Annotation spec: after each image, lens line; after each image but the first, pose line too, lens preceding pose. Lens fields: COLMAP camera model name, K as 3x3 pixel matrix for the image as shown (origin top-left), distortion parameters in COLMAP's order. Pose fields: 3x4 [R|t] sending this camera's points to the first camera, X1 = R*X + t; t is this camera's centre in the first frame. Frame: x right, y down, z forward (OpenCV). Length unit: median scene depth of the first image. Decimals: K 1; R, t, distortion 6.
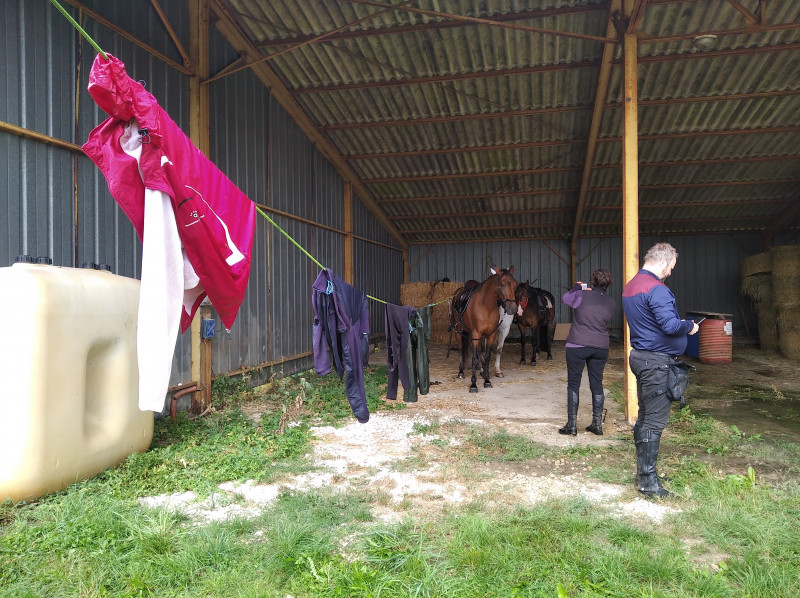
lens RADIAL K [[597.8, 0, 398.8], [0, 597.8, 297.1], [0, 0, 1]] dist [0.003615, -0.005692]
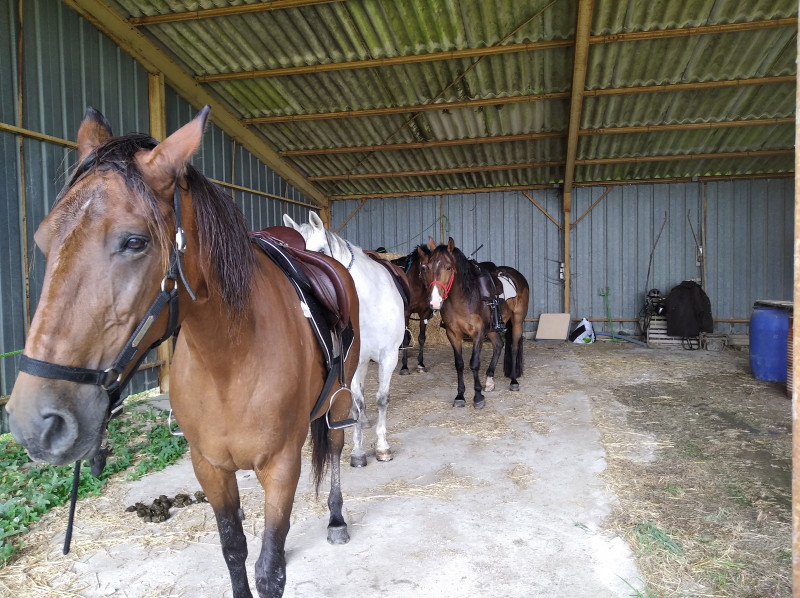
lens RADIAL K [[597.8, 0, 402.7], [0, 597.8, 294.9], [0, 0, 1]] dist [0.003615, -0.005692]
pose [[0.999987, -0.004505, -0.002358, 0.125265], [0.004593, 0.999251, 0.038427, -0.004154], [0.002183, -0.038437, 0.999259, 0.372363]]
